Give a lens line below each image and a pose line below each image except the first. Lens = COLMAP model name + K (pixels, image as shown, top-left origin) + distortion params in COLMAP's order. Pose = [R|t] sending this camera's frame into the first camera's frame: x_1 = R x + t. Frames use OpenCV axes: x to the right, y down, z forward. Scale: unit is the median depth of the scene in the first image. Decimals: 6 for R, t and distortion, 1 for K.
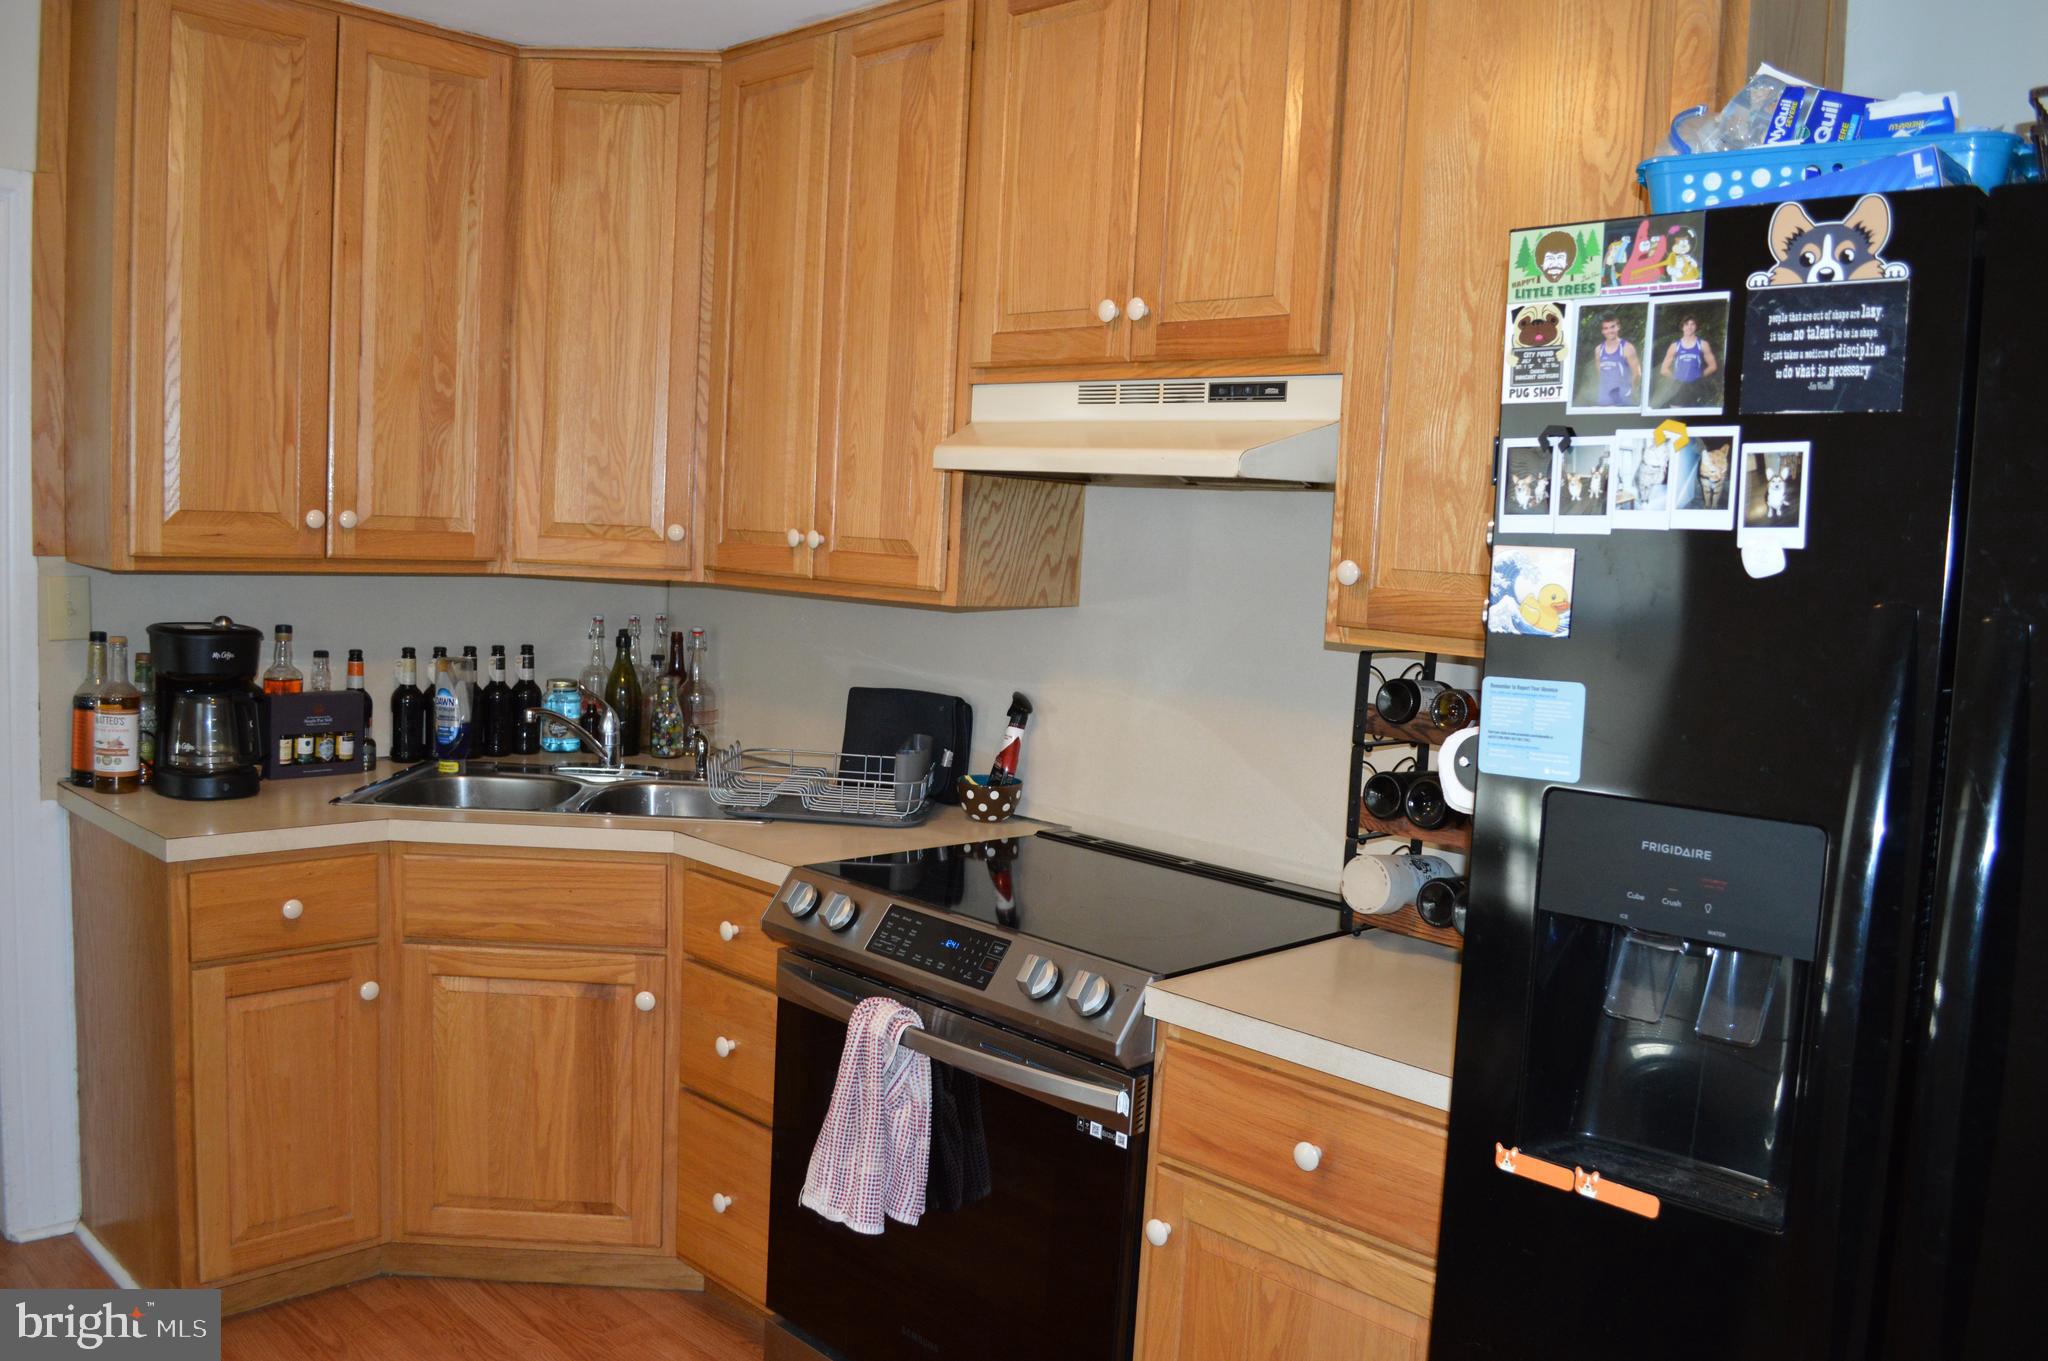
lens RADIAL K [[1631.2, 0, 1019.3], [0, 1631.2, 686.2], [0, 0, 1]] dist [-0.079035, 0.005446]
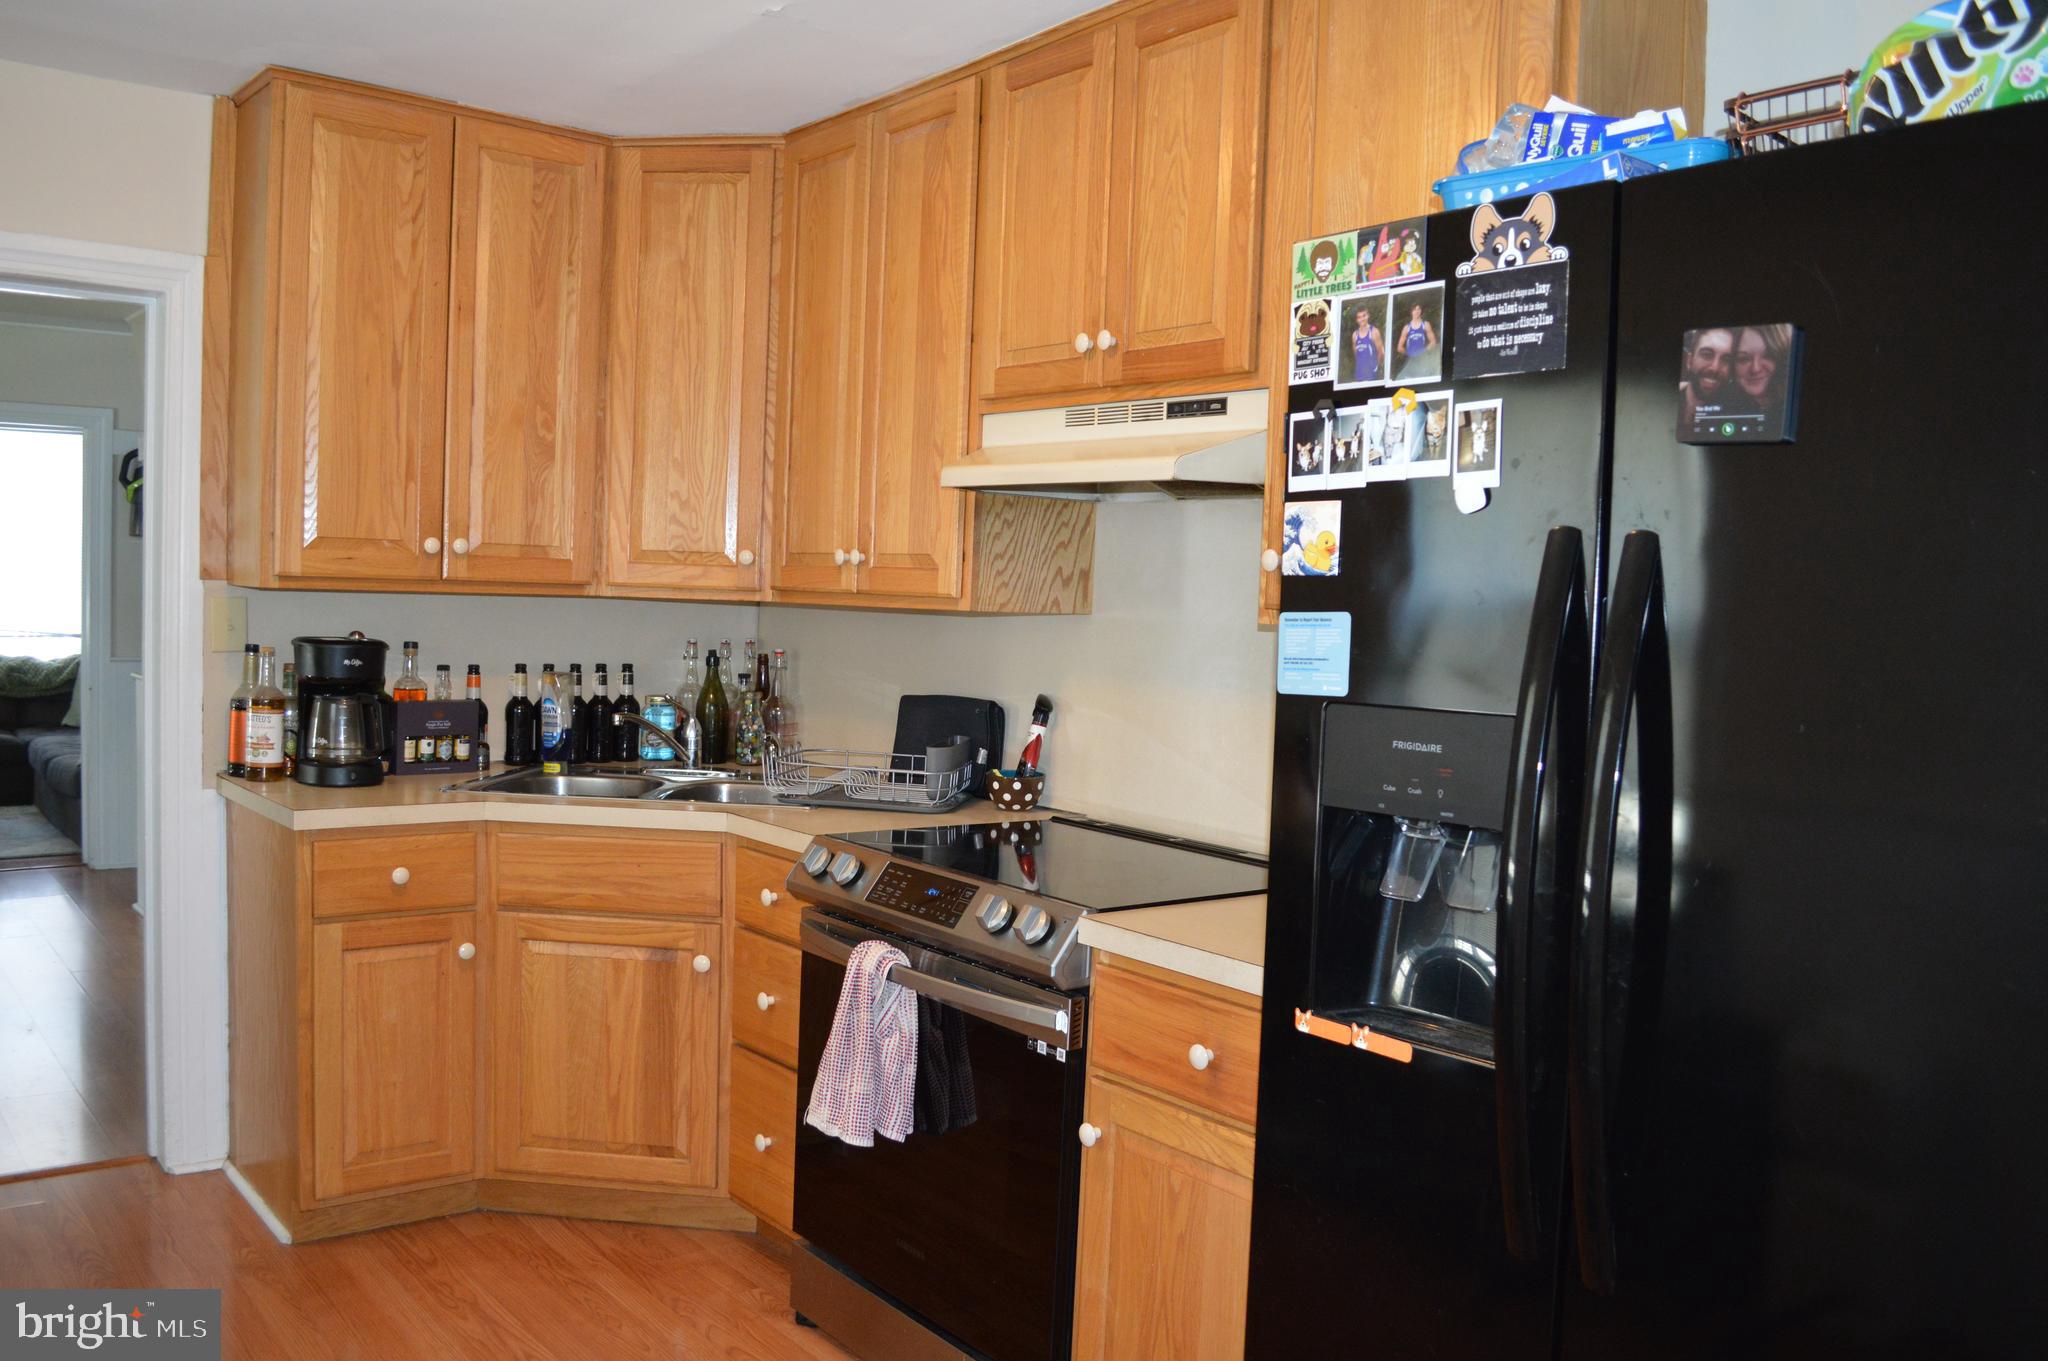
lens RADIAL K [[1631.2, 0, 1022.9], [0, 1631.2, 685.8], [0, 0, 1]] dist [-0.079035, 0.005446]
pose [[0.993640, -0.006041, -0.112437, 0.122142], [0.000851, 0.998934, -0.046148, 0.053987], [0.112596, 0.045758, 0.992587, -0.109561]]
